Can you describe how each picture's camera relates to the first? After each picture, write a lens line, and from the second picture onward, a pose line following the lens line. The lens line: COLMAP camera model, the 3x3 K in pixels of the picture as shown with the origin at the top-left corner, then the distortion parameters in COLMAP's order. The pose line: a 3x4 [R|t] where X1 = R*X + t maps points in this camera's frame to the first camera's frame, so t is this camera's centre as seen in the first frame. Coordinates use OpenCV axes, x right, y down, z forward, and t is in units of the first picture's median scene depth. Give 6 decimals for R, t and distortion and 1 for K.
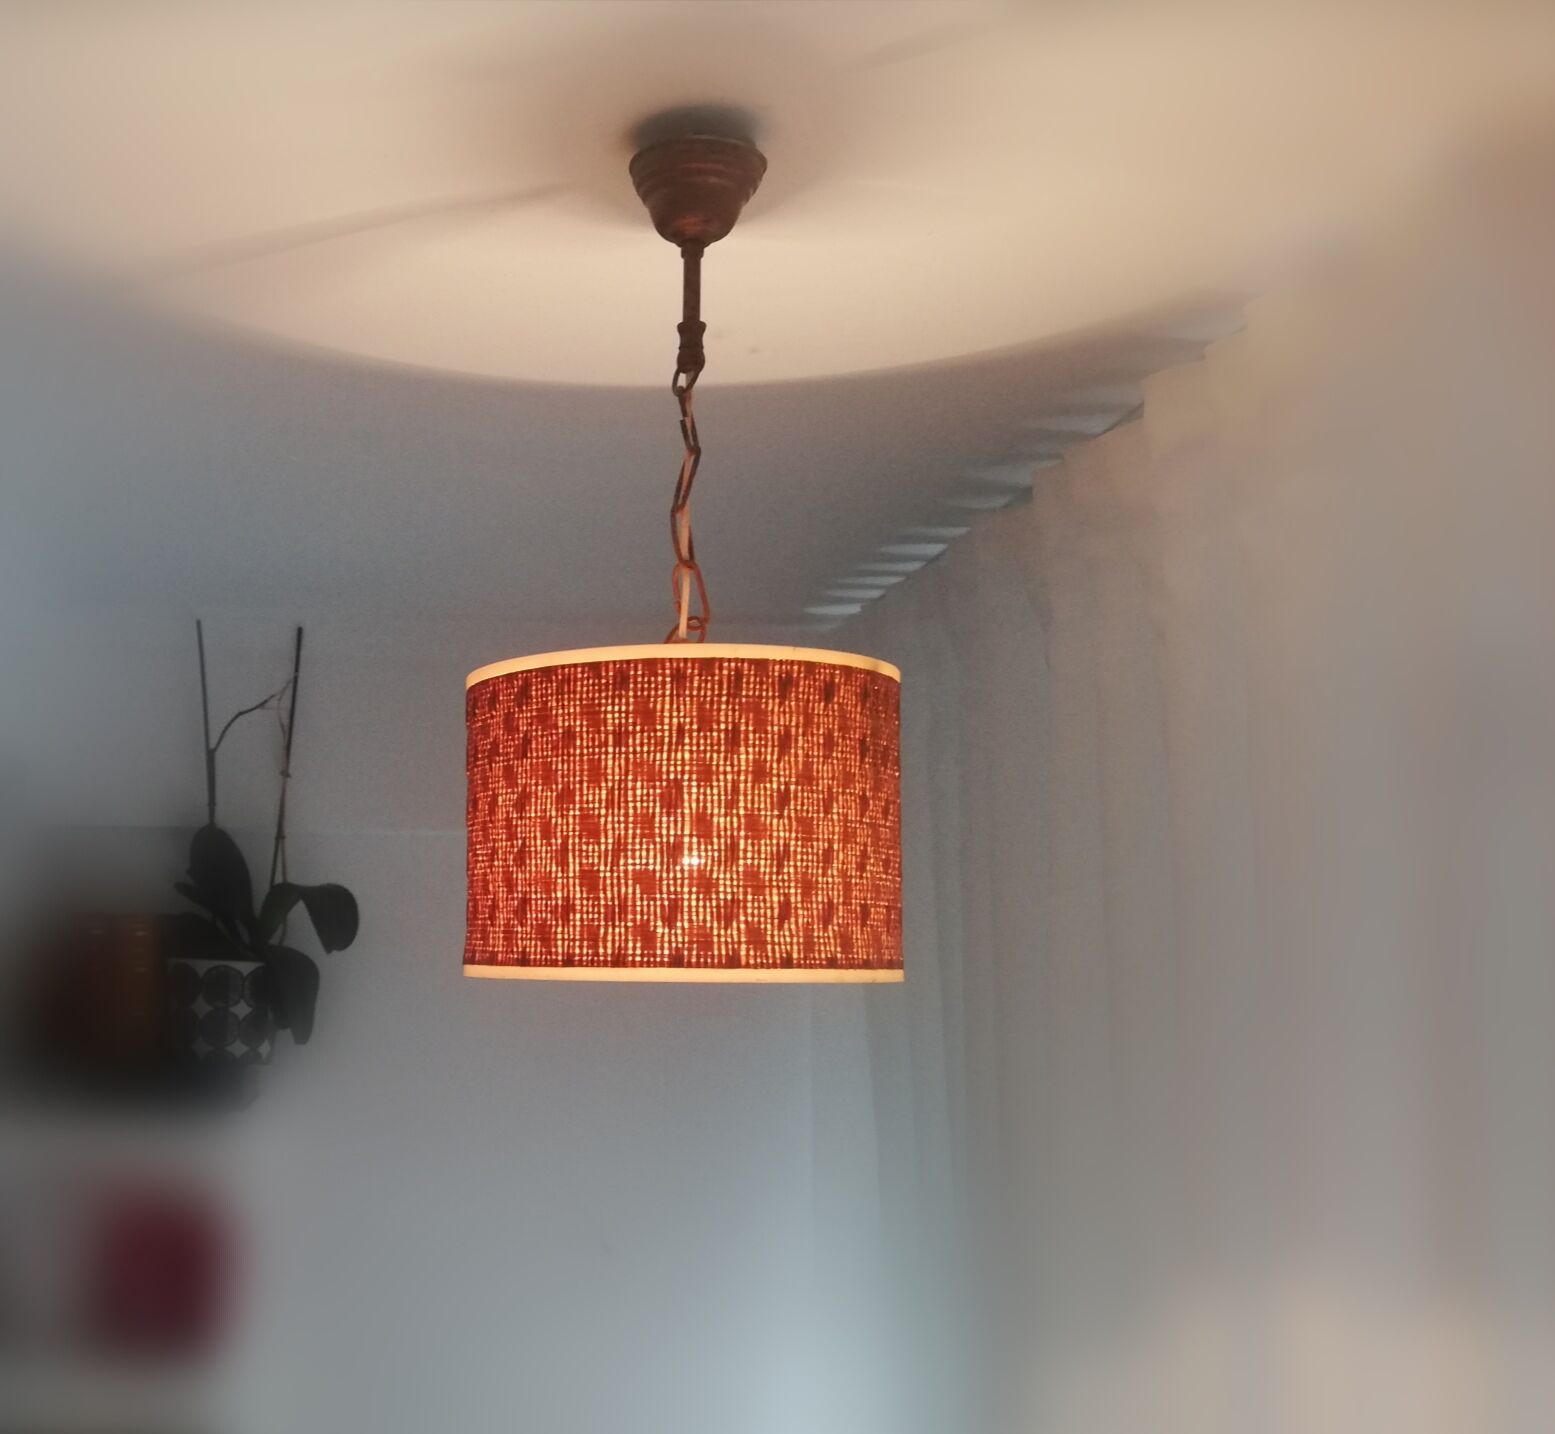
lens RADIAL K [[1771.0, 0, 451.6], [0, 1771.0, 859.8], [0, 0, 1]] dist [0.131081, -0.287059]
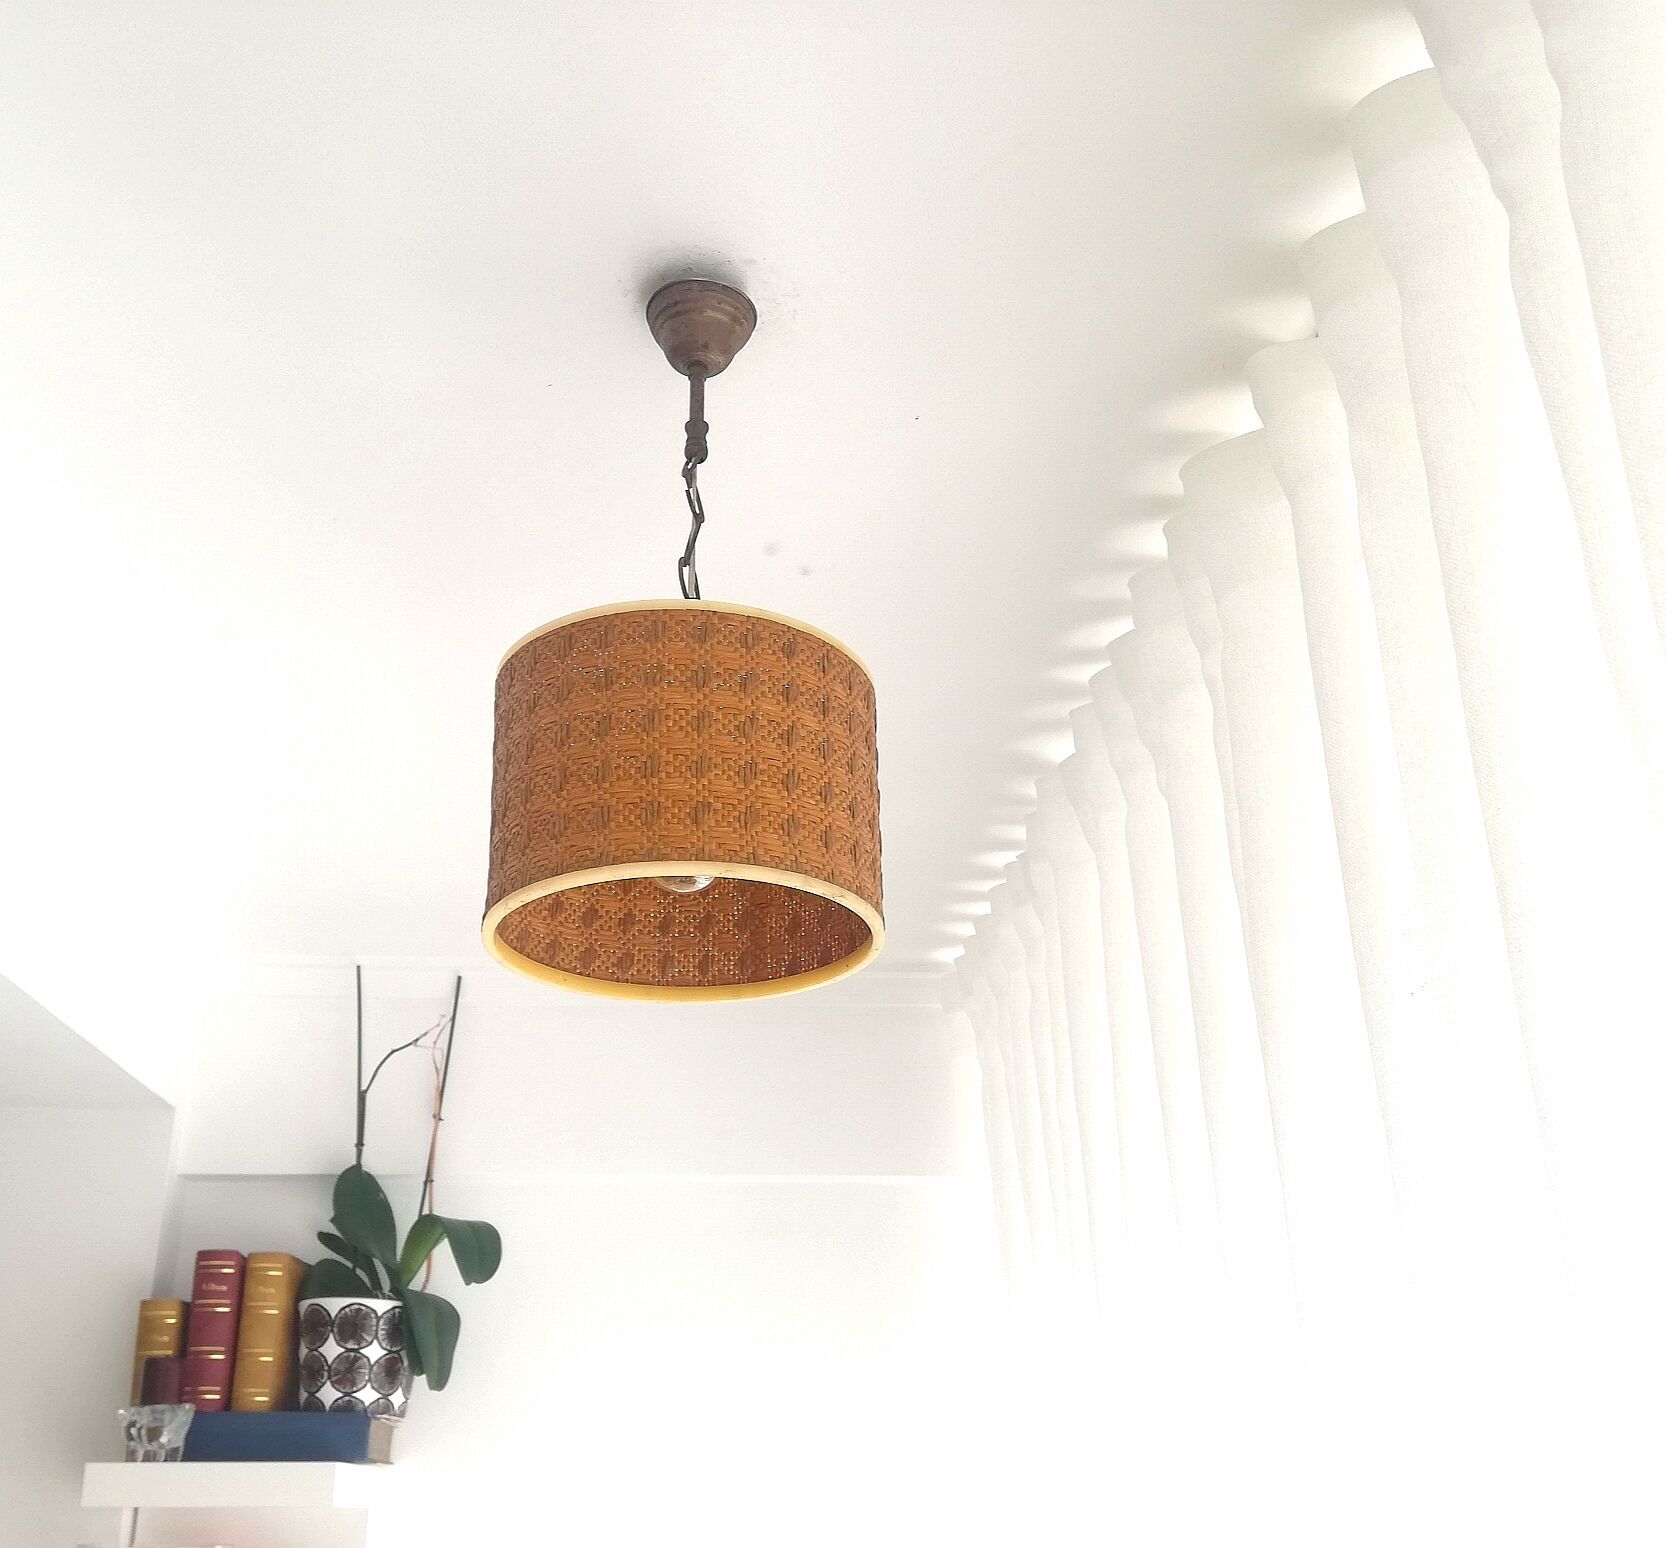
lens RADIAL K [[1755.3, 0, 795.4], [0, 1755.3, 856.8], [0, 0, 1]] dist [0.132786, -0.243030]
pose [[0.998342, 0.000142, 0.057559, 0.149566], [0.018641, 0.945304, -0.325658, 0.410833], [-0.054457, 0.326192, 0.943734, -0.032773]]
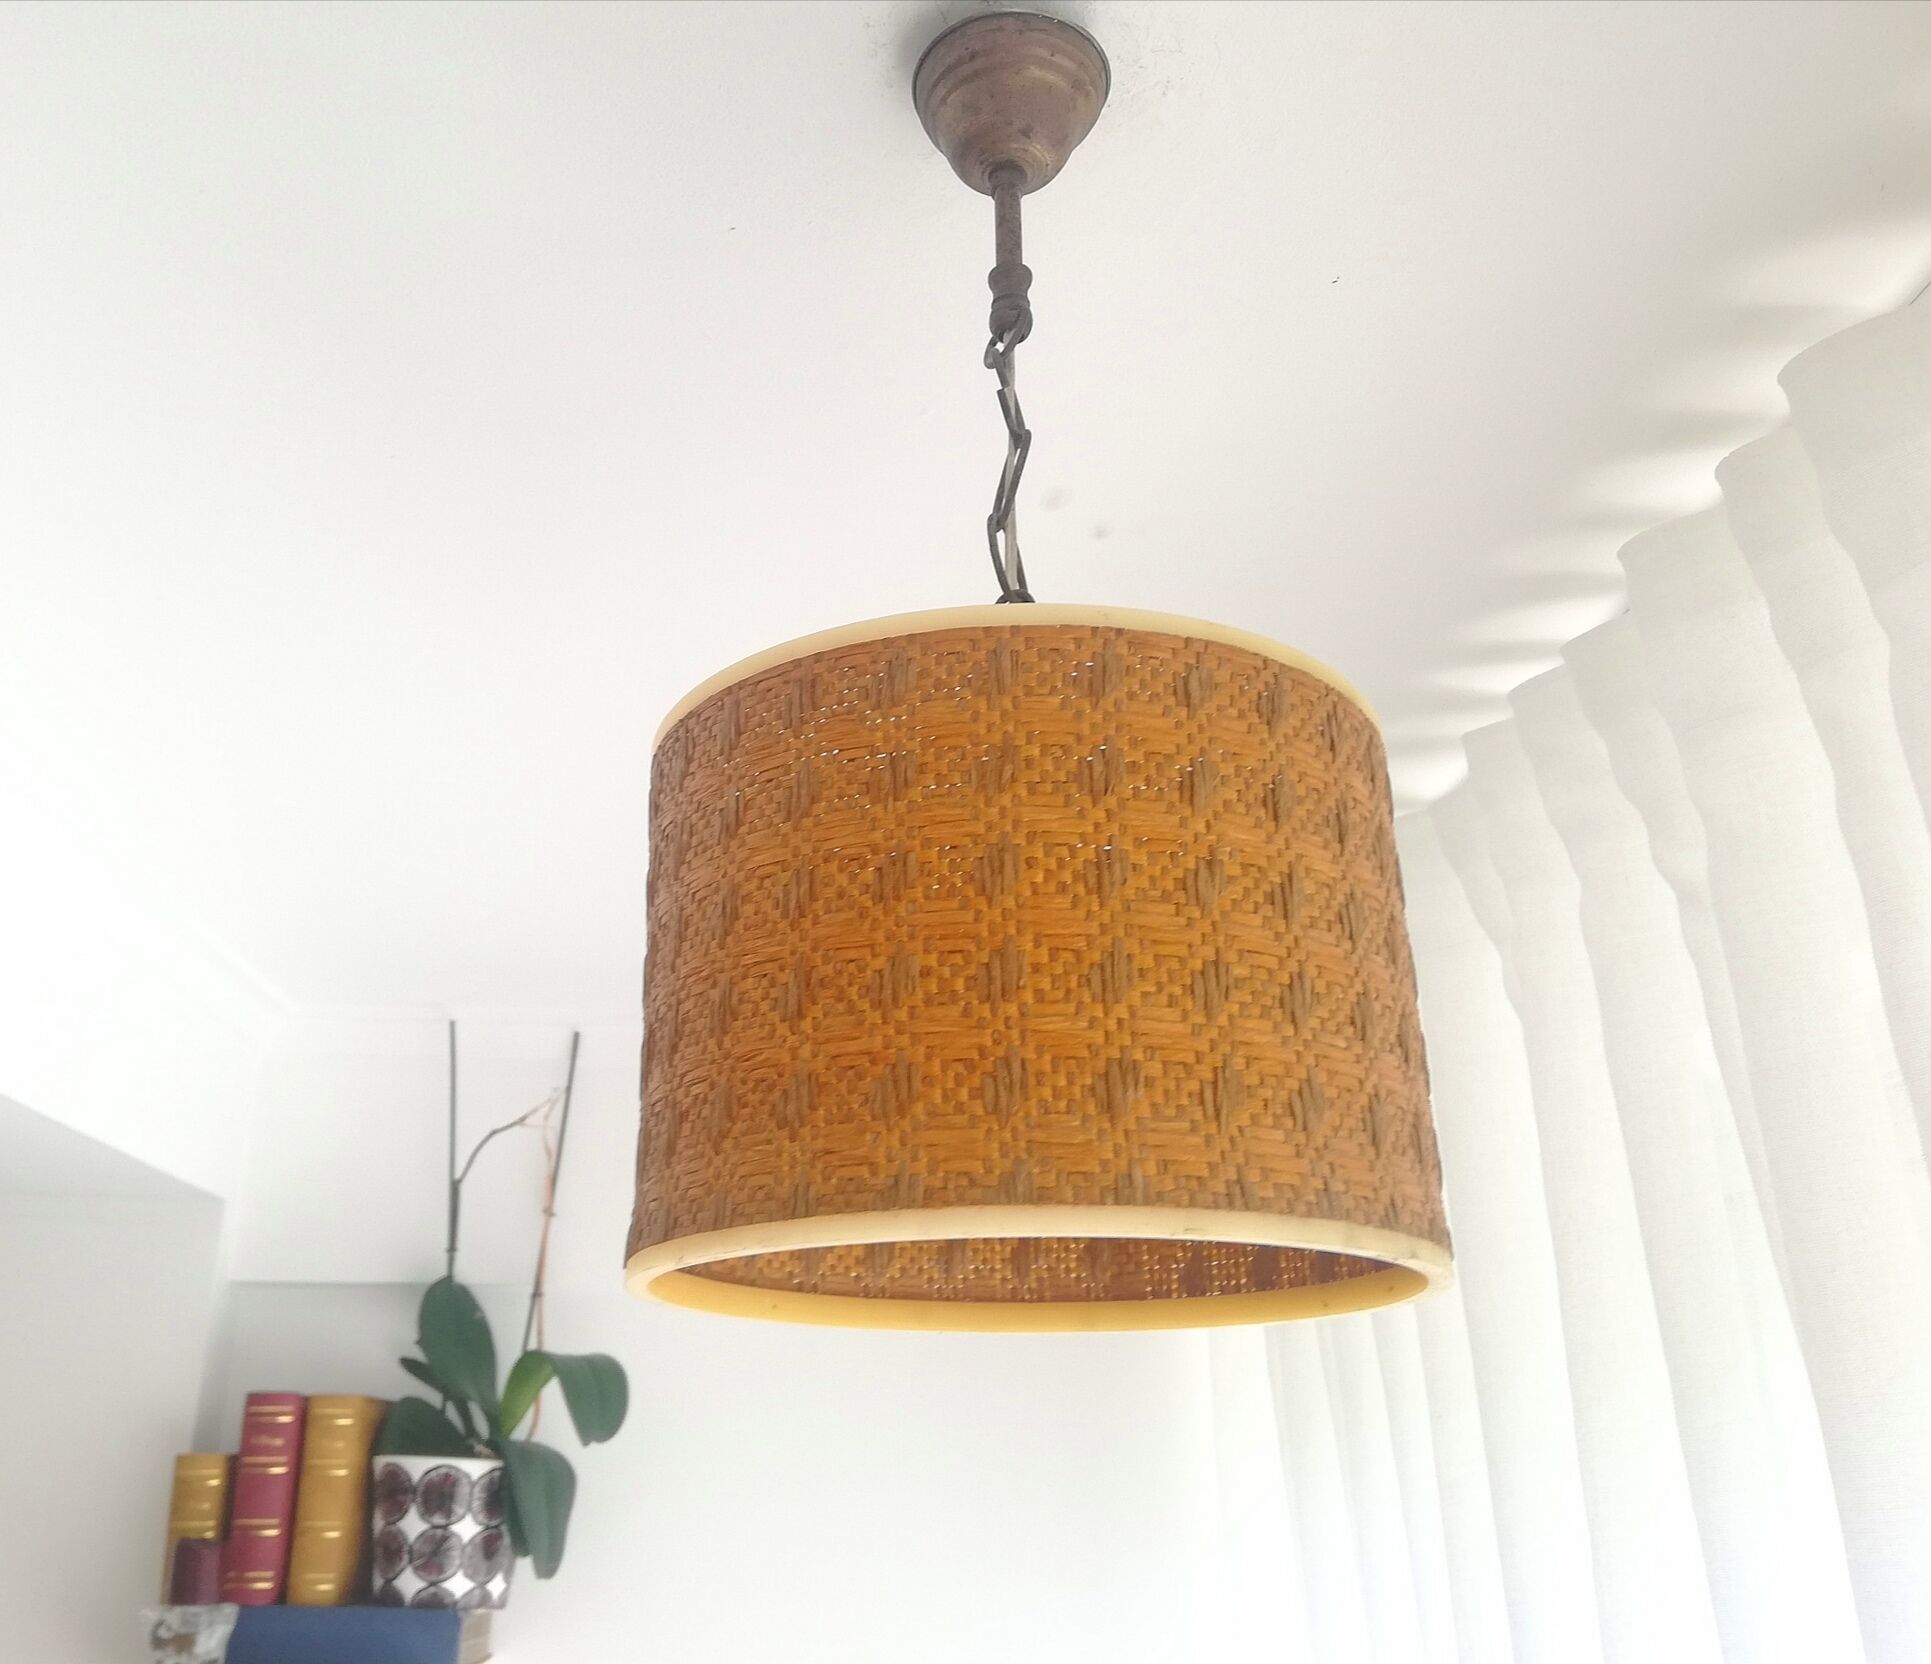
lens RADIAL K [[1757.6, 0, 842.1], [0, 1757.6, 813.9], [0, 0, 1]] dist [0.115533, -0.221744]
pose [[0.999798, 0.004336, 0.019604, 0.067810], [0.002233, 0.946332, -0.323189, 0.116569], [-0.019953, 0.323168, 0.946131, 0.502413]]
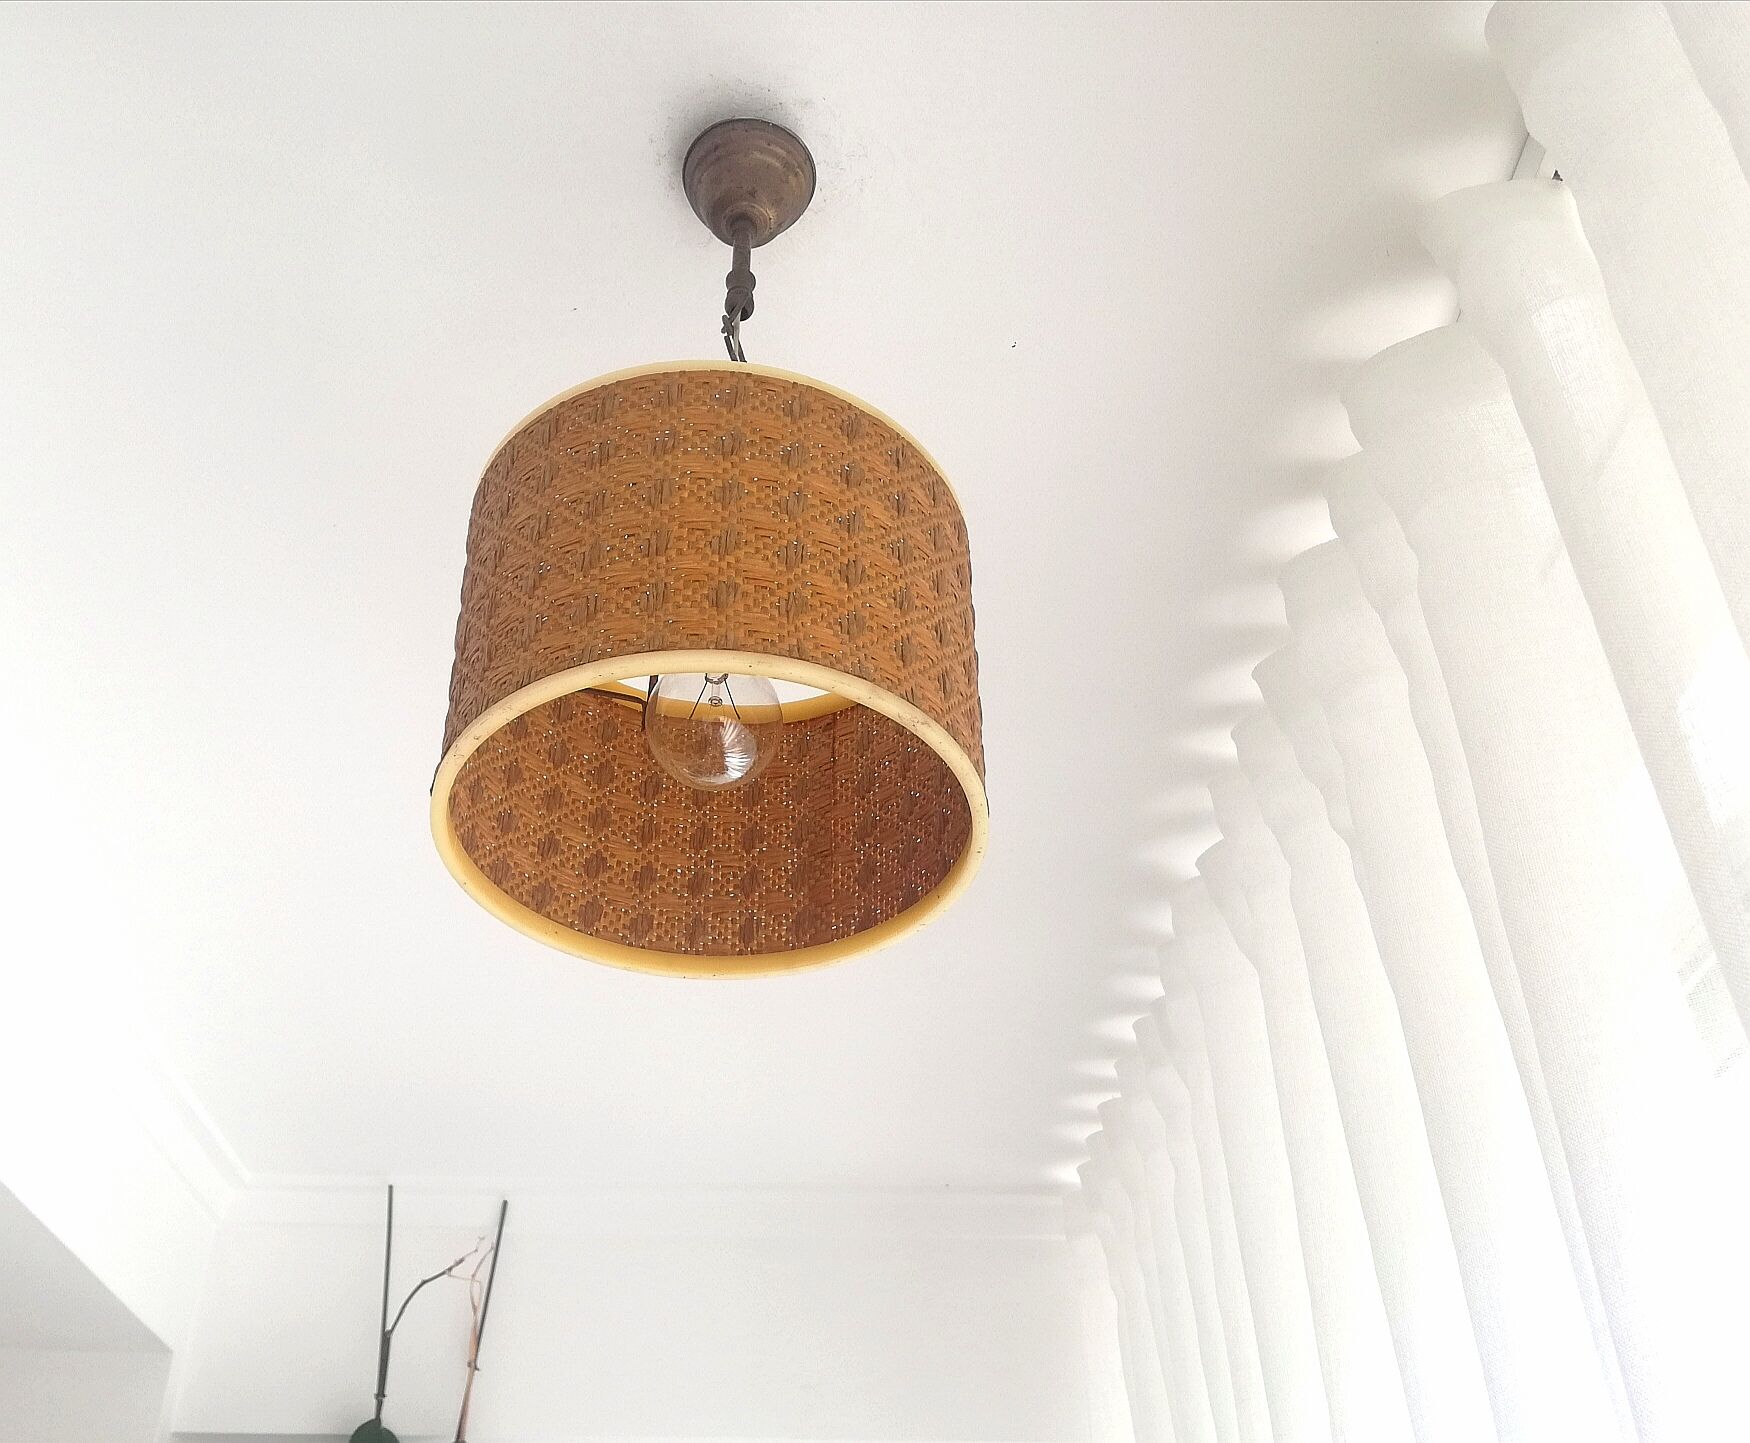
lens RADIAL K [[1754.2, 0, 792.0], [0, 1754.2, 844.8], [0, 0, 1]] dist [0.077687, -0.021740]
pose [[0.999991, -0.003534, -0.002329, 0.184921], [0.001806, 0.853968, -0.520322, 0.525541], [0.003827, 0.520313, 0.853967, 0.384812]]
